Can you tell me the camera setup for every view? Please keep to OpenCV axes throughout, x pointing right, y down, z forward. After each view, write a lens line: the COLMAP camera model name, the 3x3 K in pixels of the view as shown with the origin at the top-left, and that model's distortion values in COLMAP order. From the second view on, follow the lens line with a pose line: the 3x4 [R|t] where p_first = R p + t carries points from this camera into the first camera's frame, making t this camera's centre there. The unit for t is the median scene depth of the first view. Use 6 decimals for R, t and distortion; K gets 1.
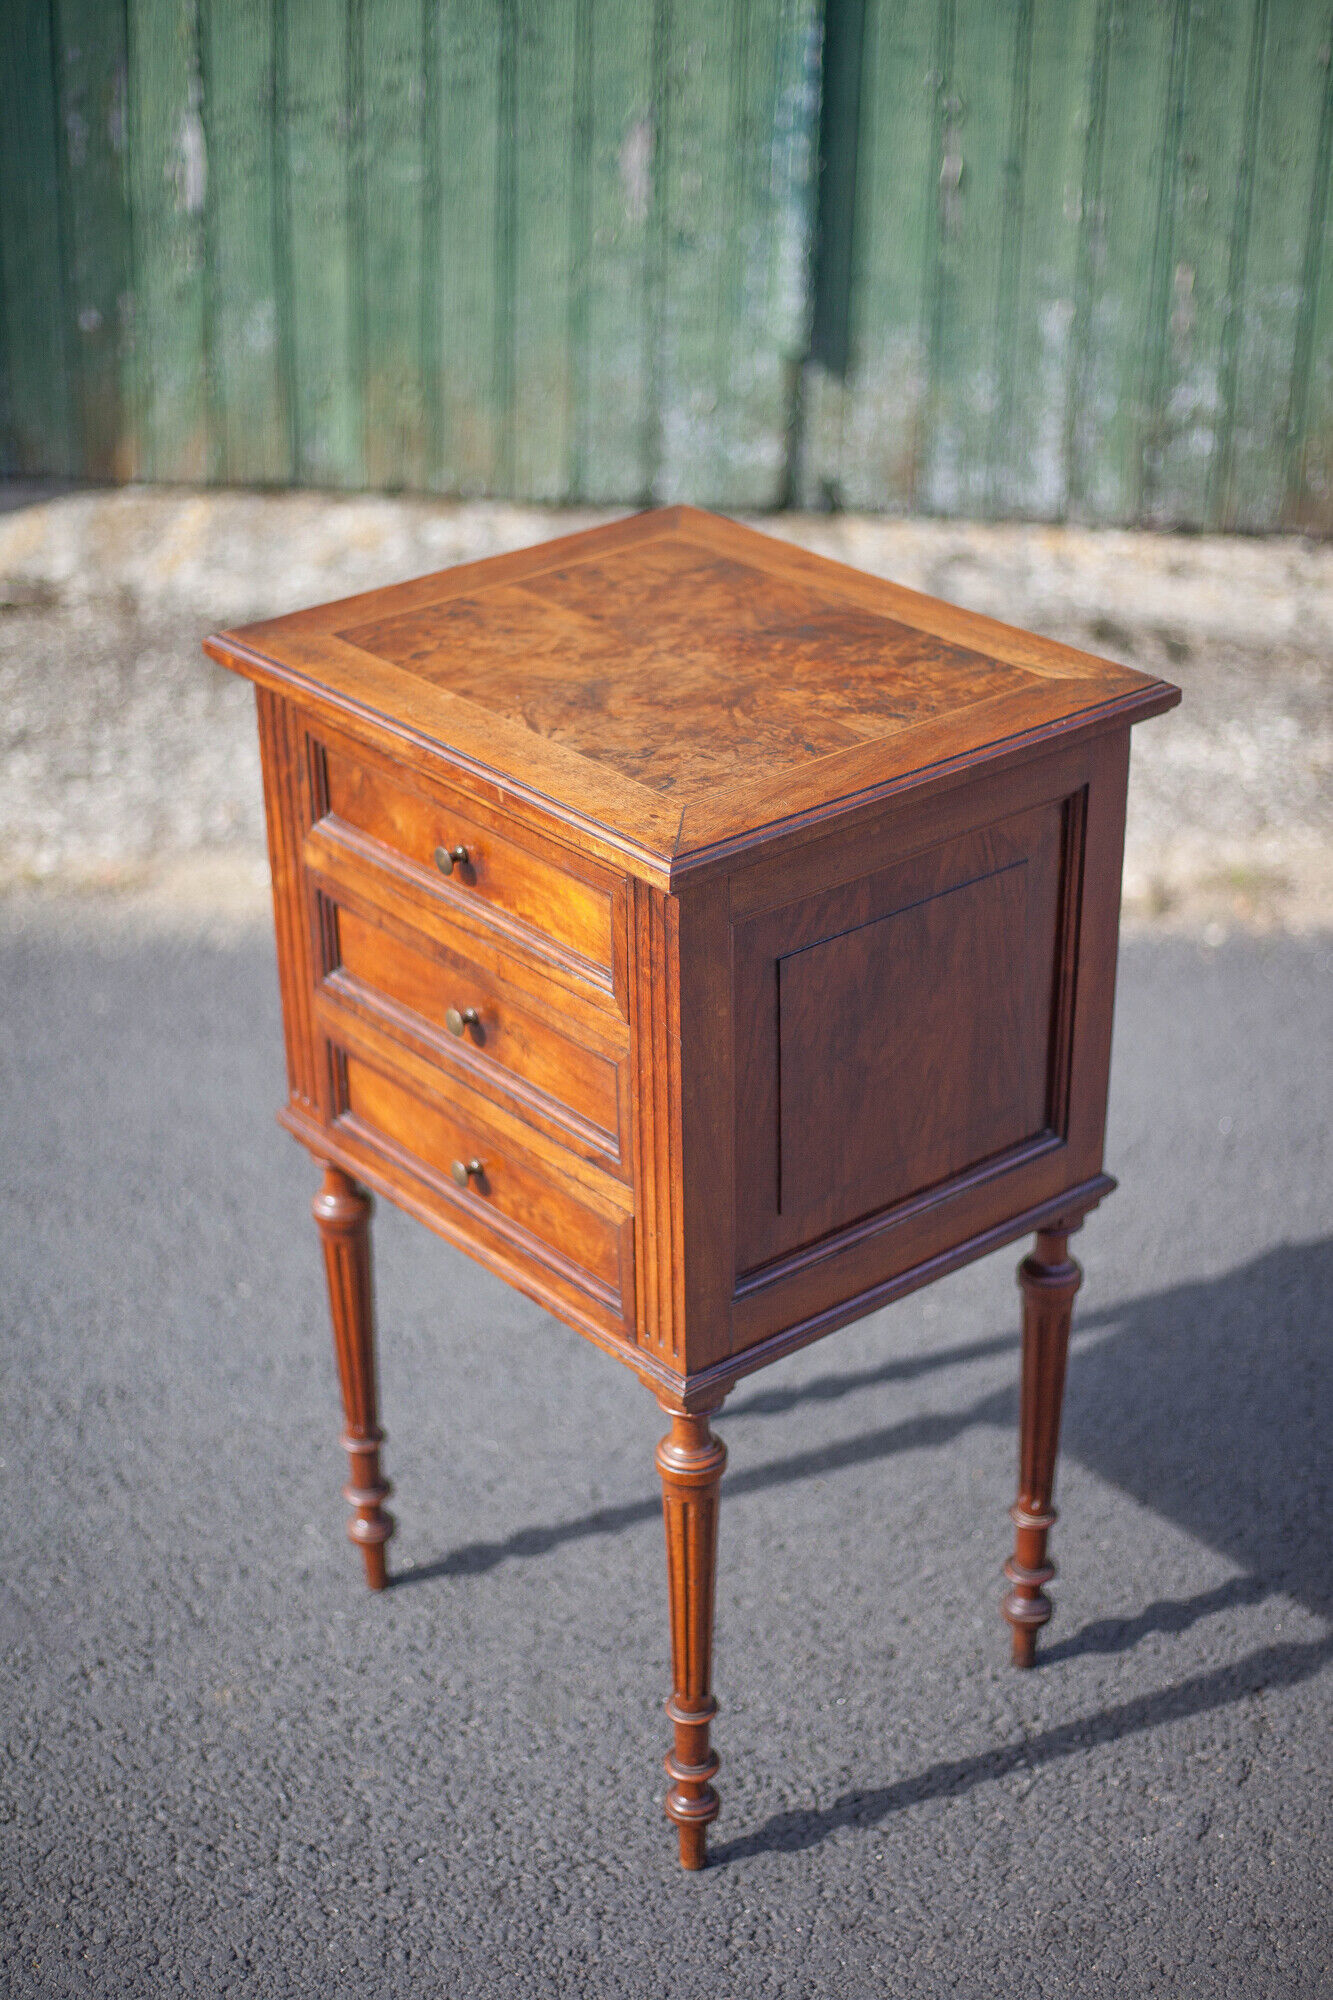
lens RADIAL K [[2966.9, 0, 666.5], [0, 2966.9, 1000.0], [0, 0, 1]] dist [-0.121811, -0.047237]
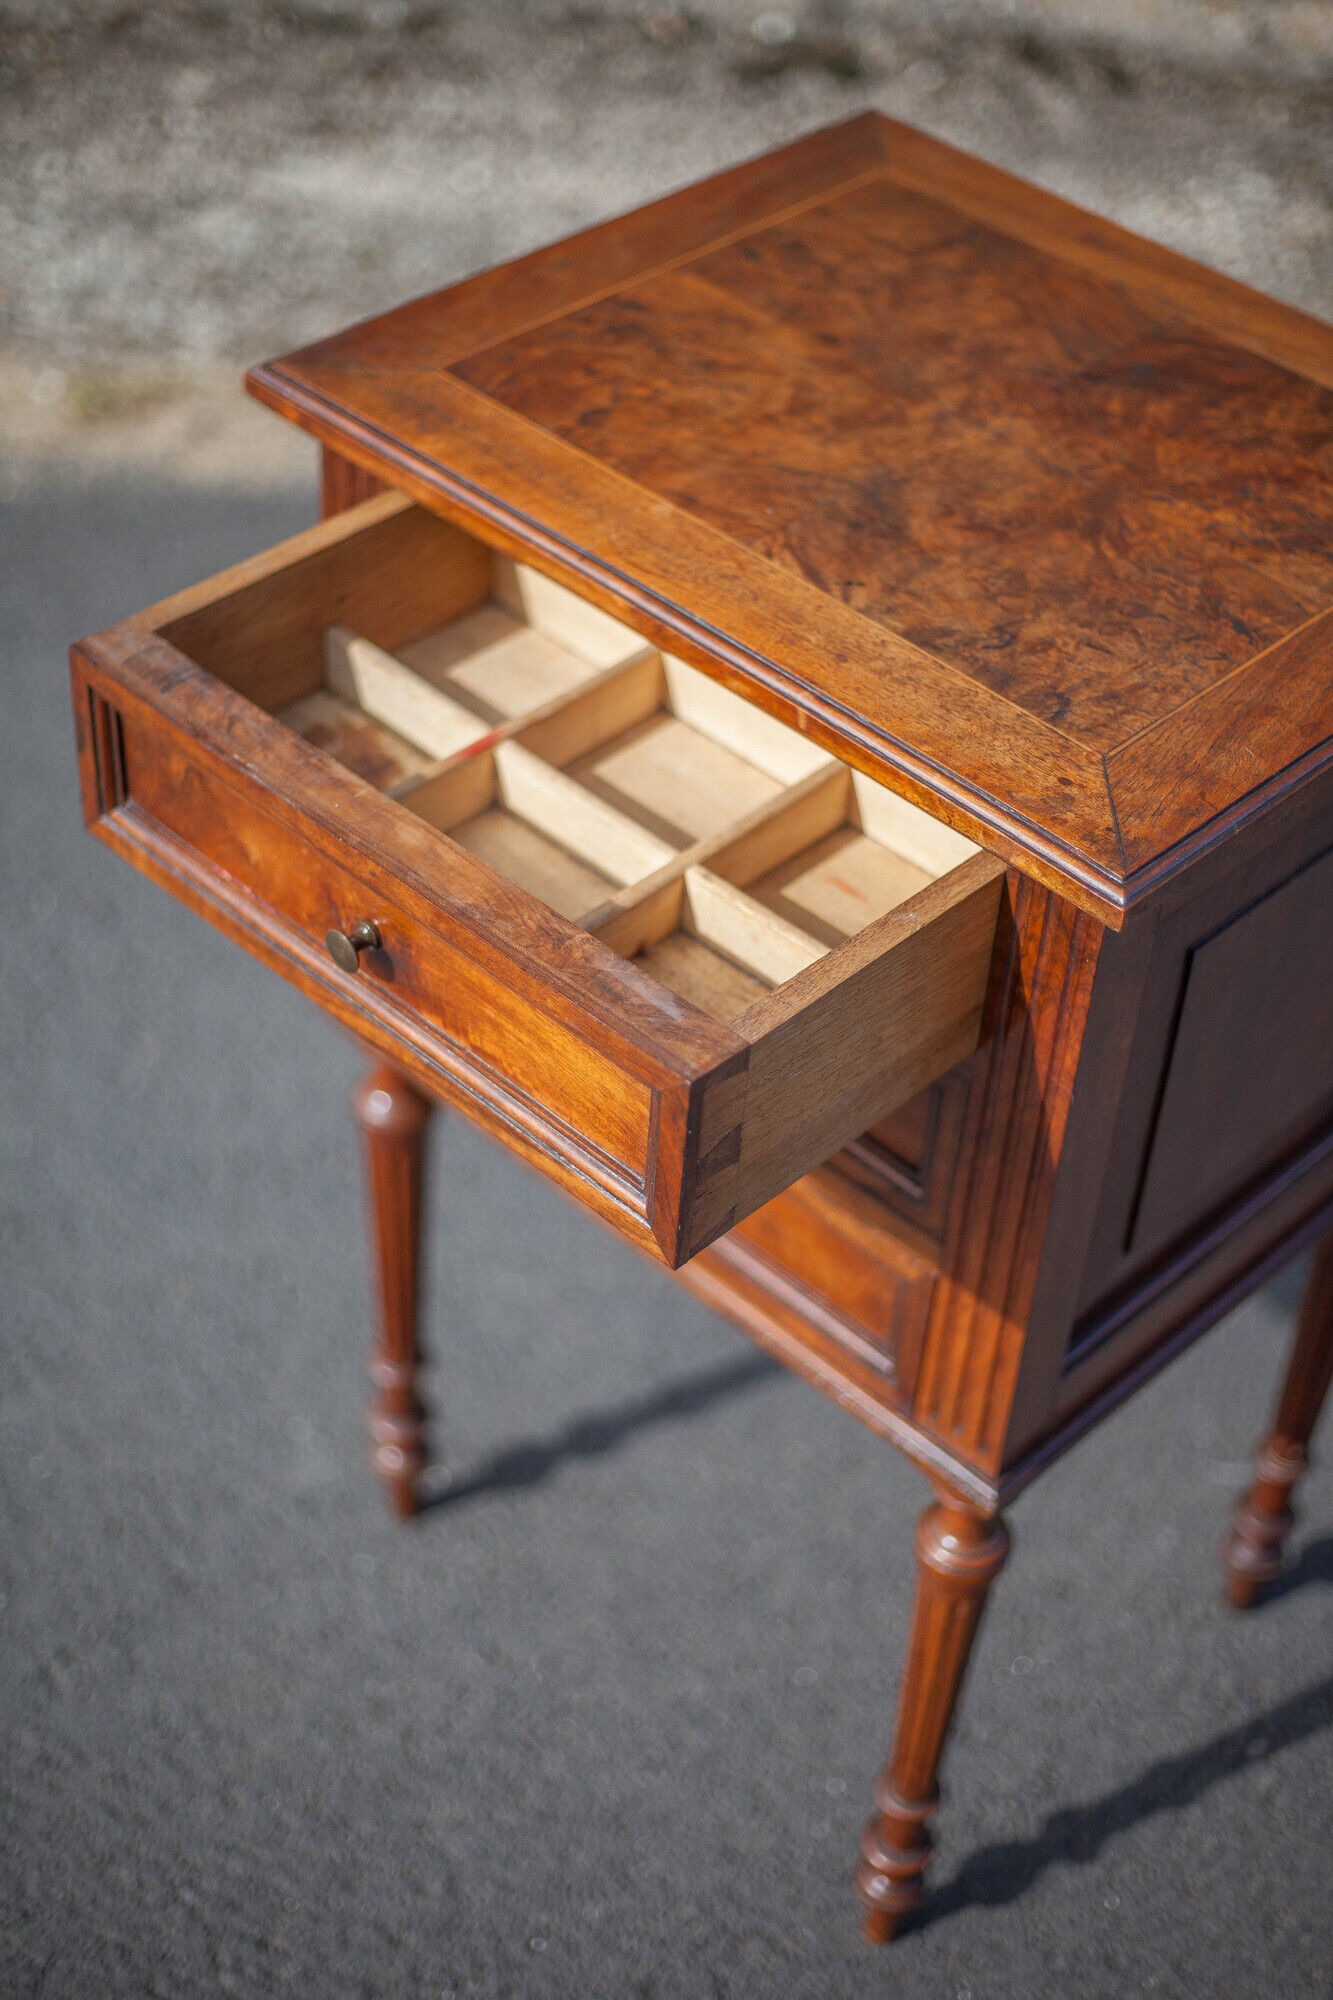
lens RADIAL K [[3029.1, 0, 630.8], [0, 3029.1, 960.9], [0, 0, 1]] dist [-0.165460, 0.153100]
pose [[0.991604, -0.028629, 0.126103, -0.147665], [-0.001746, 0.972131, 0.234430, -0.141857], [-0.129301, -0.232682, 0.963919, 0.287416]]
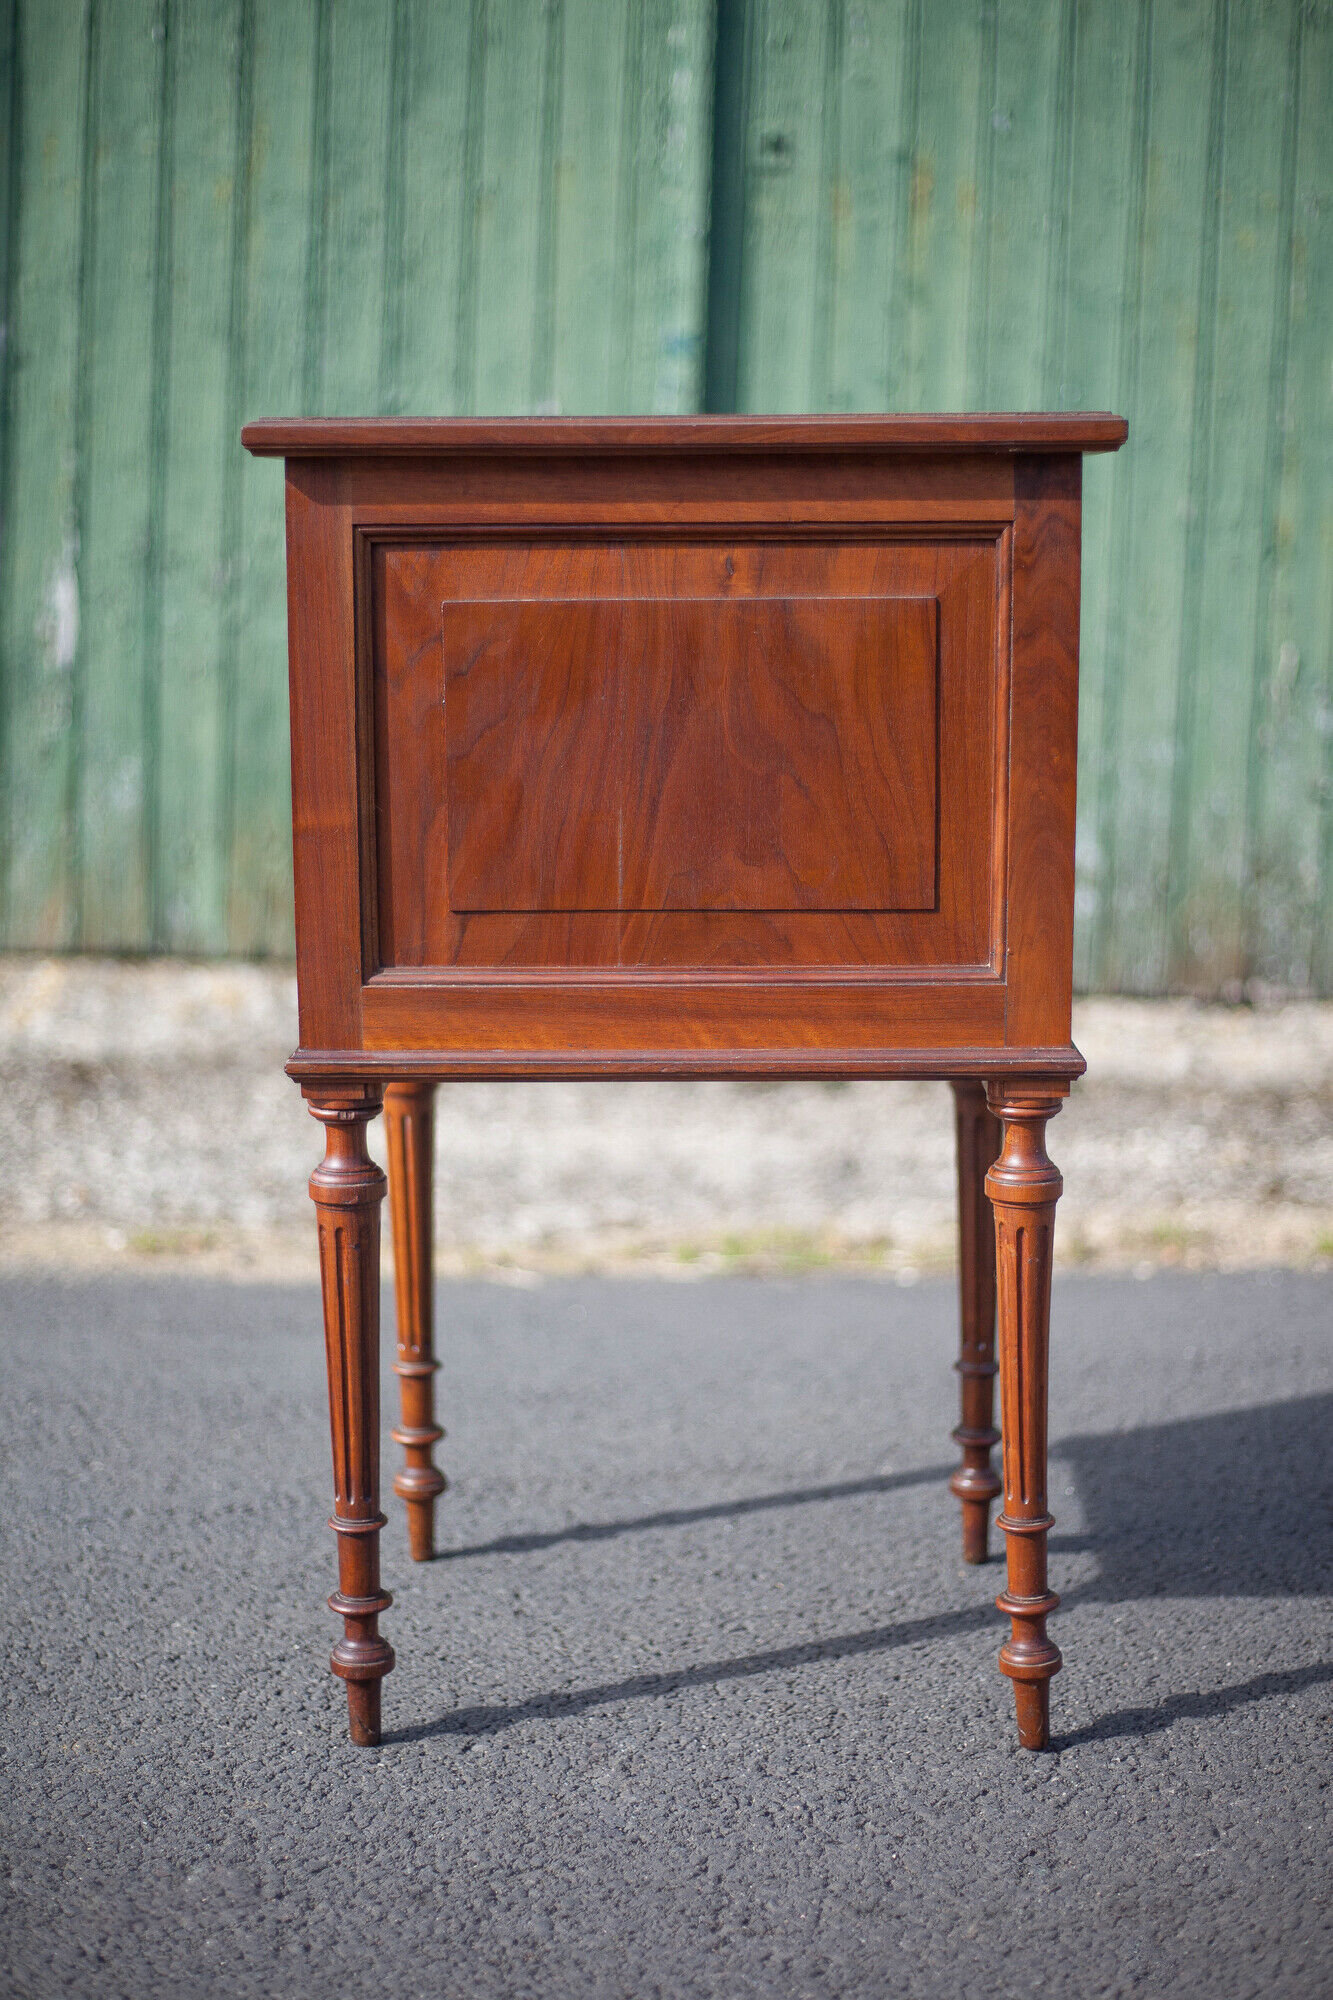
lens RADIAL K [[2966.9, 0, 666.5], [0, 2966.9, 1000.0], [0, 0, 1]] dist [-0.121811, -0.047237]
pose [[0.998028, 0.004175, 0.062633, -0.039815], [0.015907, 0.948392, -0.316701, 0.313495], [-0.060723, 0.317073, 0.946455, 0.163518]]
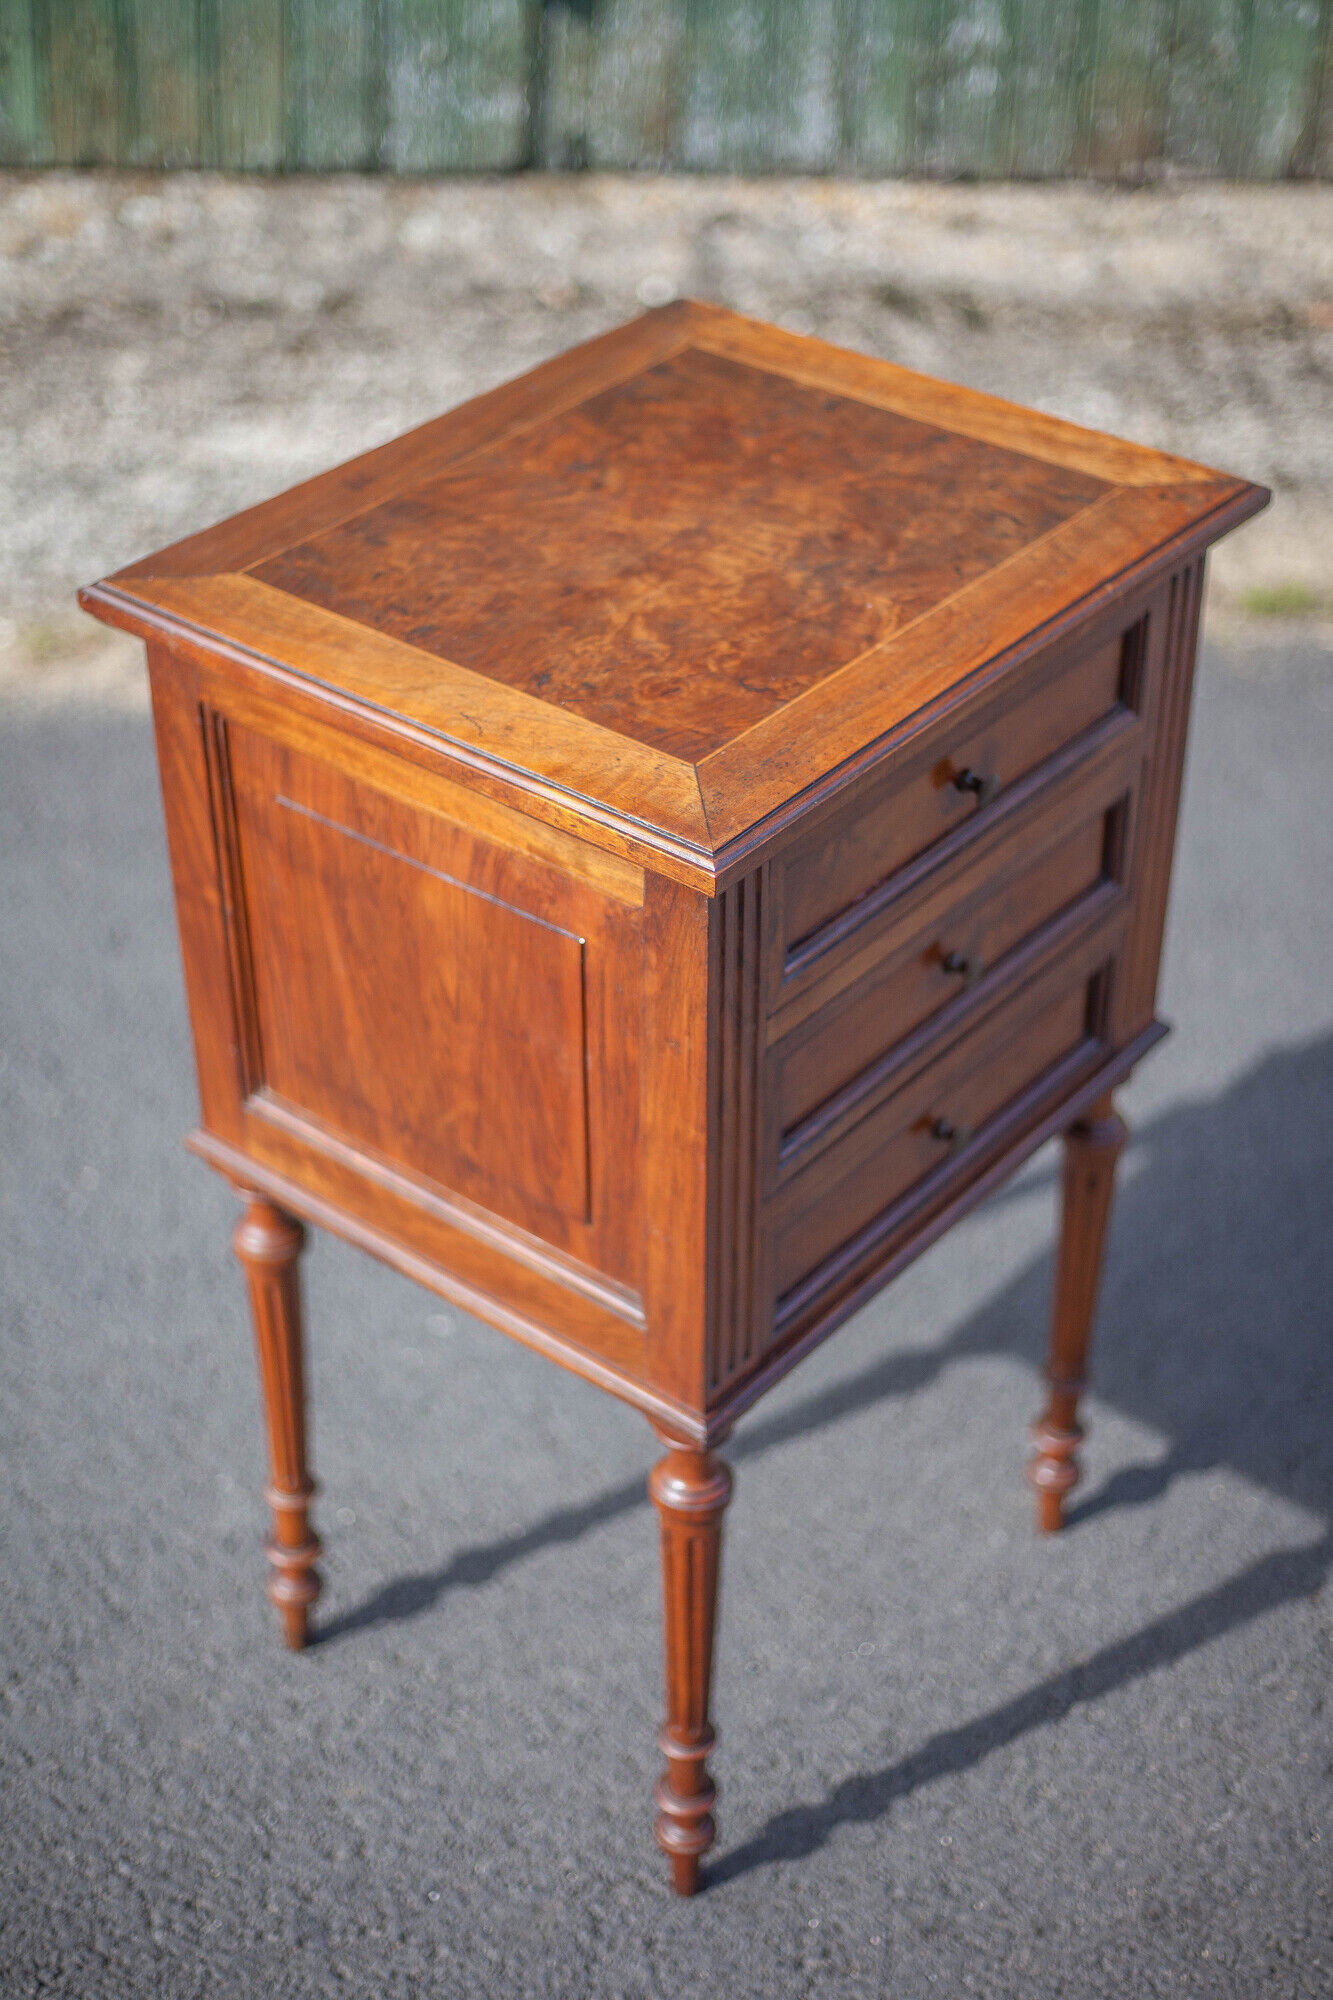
lens RADIAL K [[3016.3, 0, 666.5], [0, 3016.3, 1000.0], [0, 0, 1]] dist [-0.126650, -0.018468]
pose [[0.989303, -0.067754, 0.129189, -0.108953], [0.048372, 0.987854, 0.147665, -0.097139], [-0.137625, -0.139836, 0.980564, 0.149594]]
